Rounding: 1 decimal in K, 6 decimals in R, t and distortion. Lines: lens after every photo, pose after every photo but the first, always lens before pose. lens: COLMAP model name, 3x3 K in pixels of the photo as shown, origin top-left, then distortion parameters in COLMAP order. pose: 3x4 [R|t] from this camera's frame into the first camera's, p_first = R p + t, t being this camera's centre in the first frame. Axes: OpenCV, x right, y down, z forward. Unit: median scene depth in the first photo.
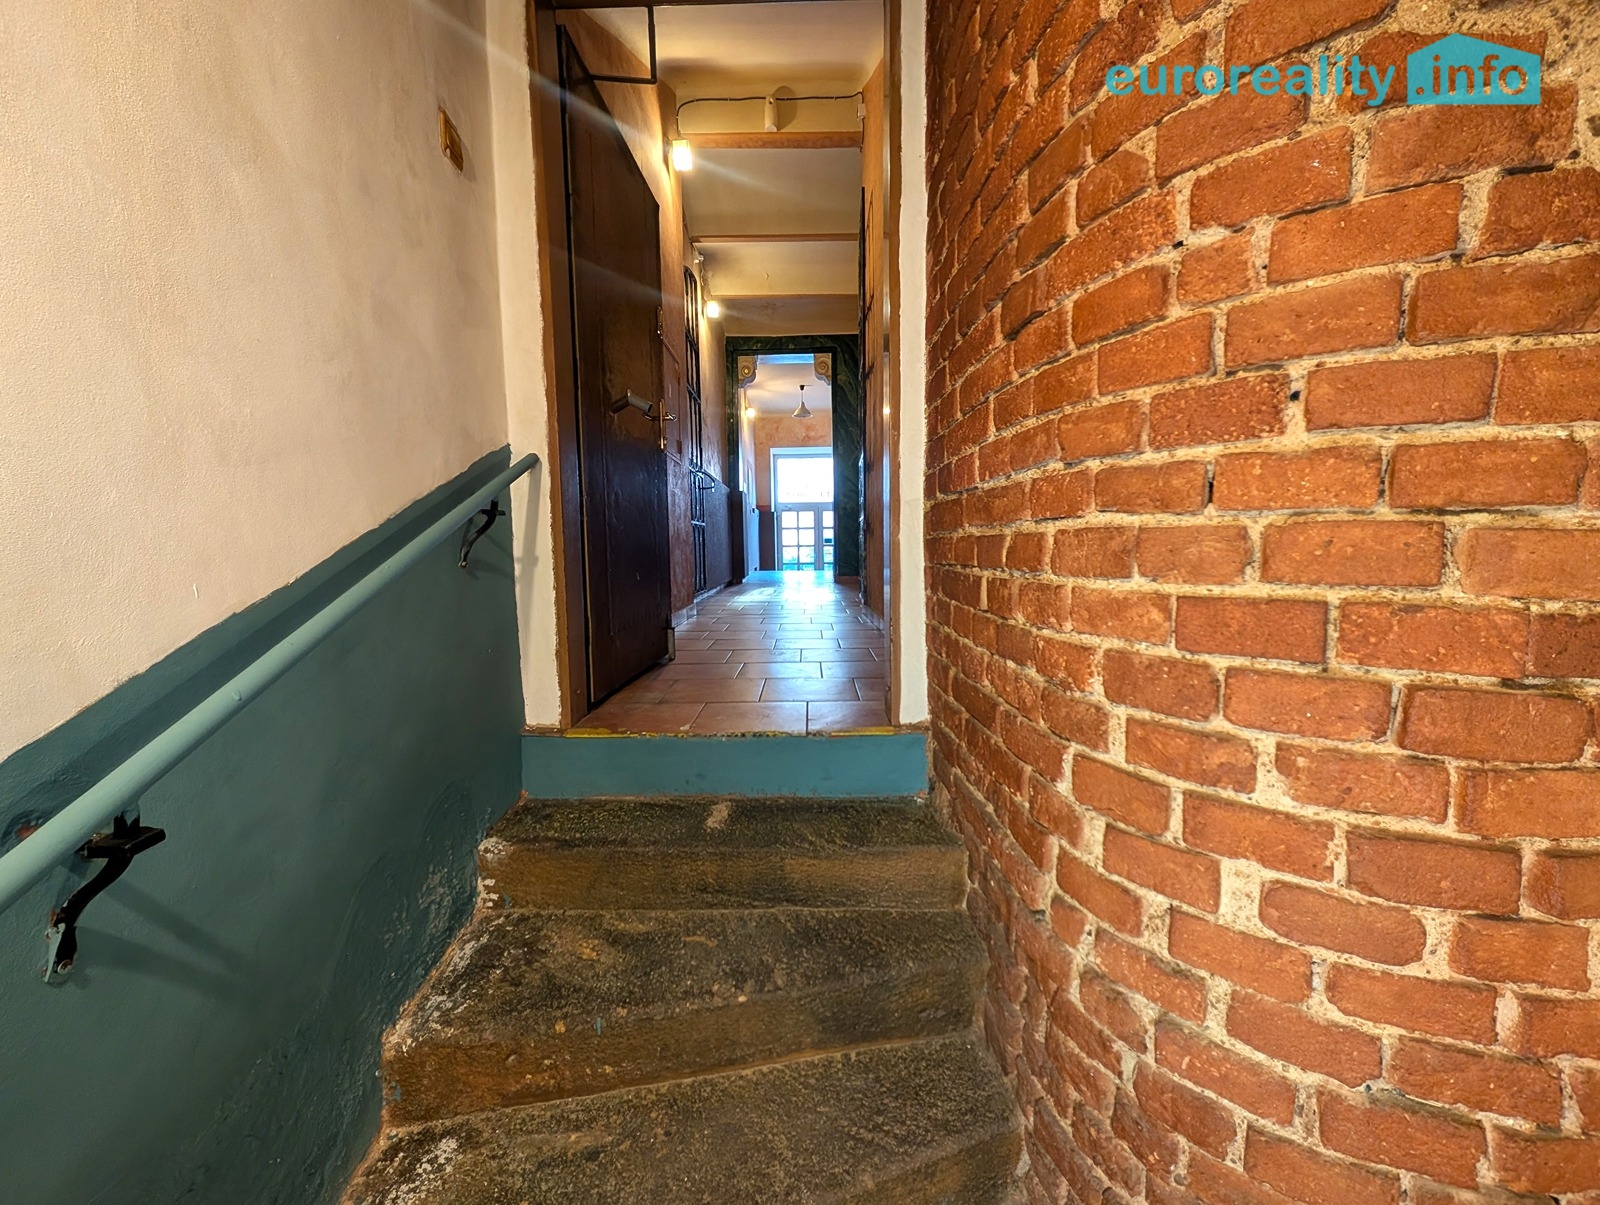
lens RADIAL K [[603.5, 0, 800.0], [0, 603.5, 601.4], [0, 0, 1]] dist [-0.000344, 0.000899]
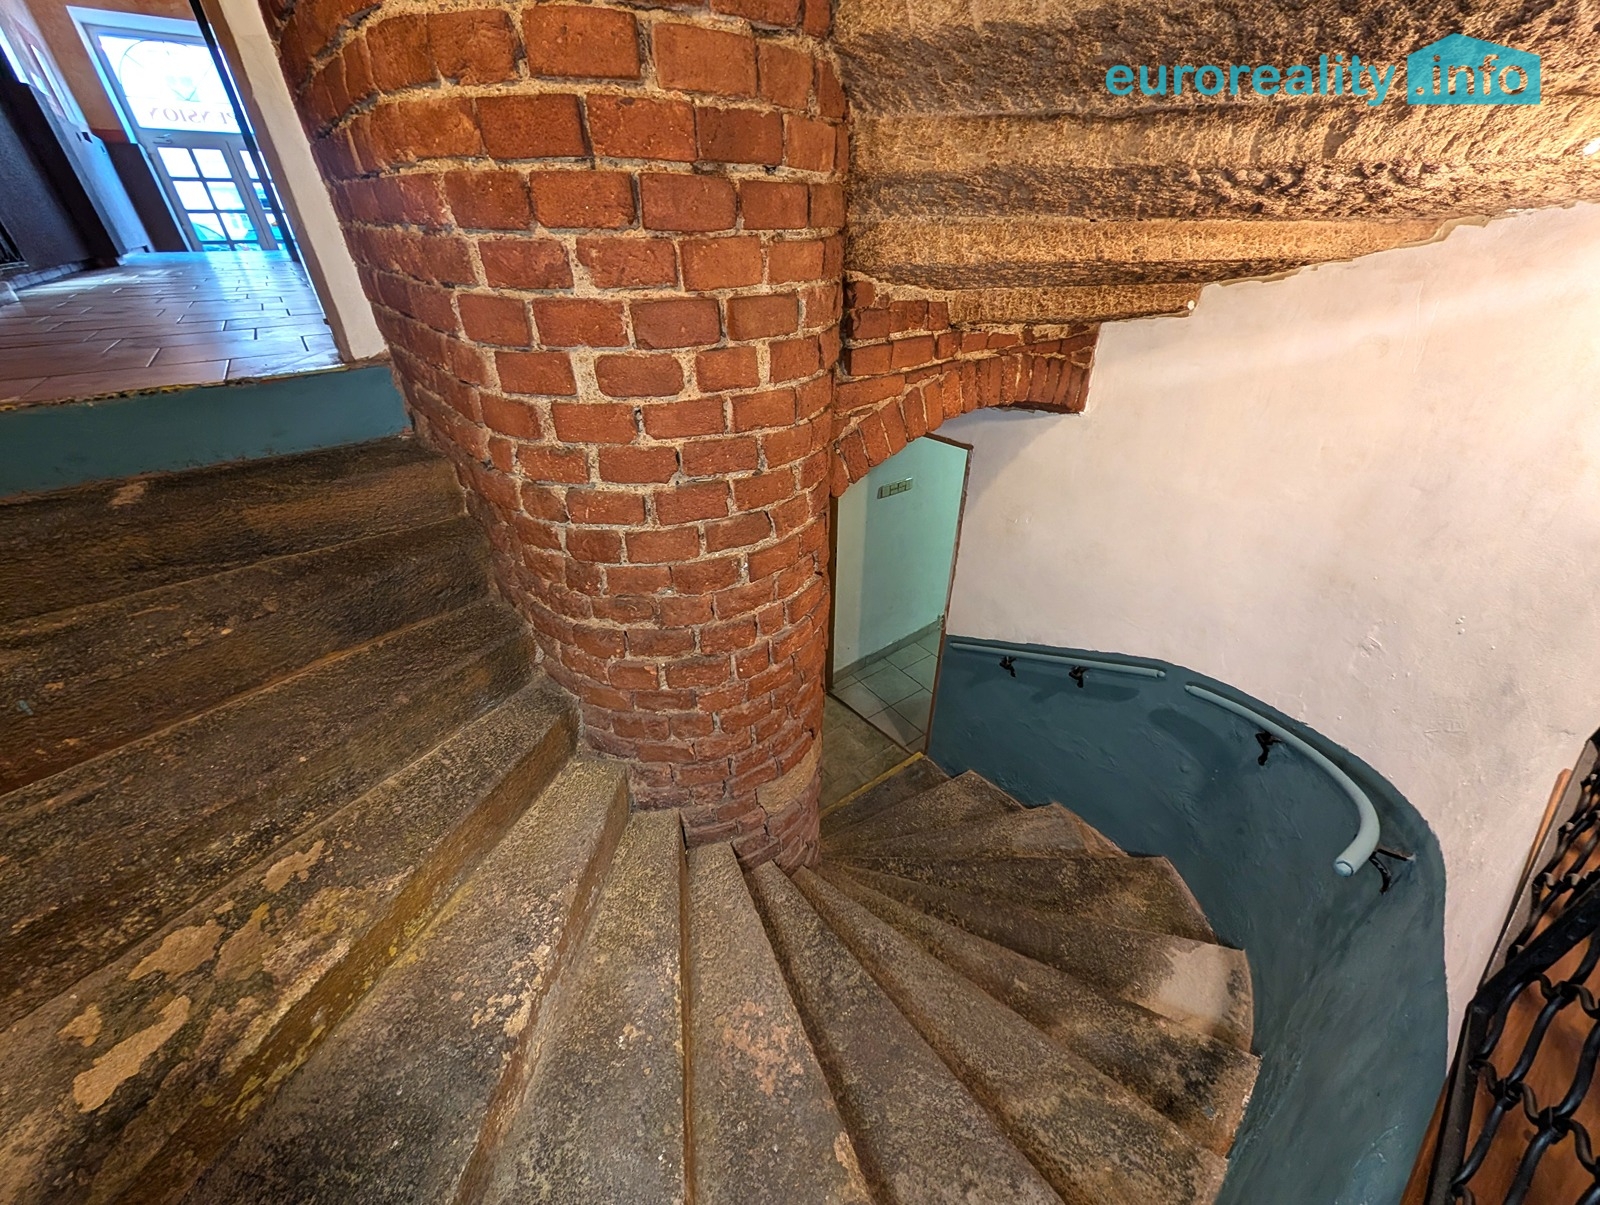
lens RADIAL K [[603.5, 0, 804.3], [0, 603.5, 602.7], [0, 0, 1]] dist [-0.000344, 0.000899]
pose [[0.783801, -0.323499, 0.530099, 0.209944], [0.053089, 0.885385, 0.461818, 0.312546], [-0.618739, -0.333830, 0.711139, -0.426041]]
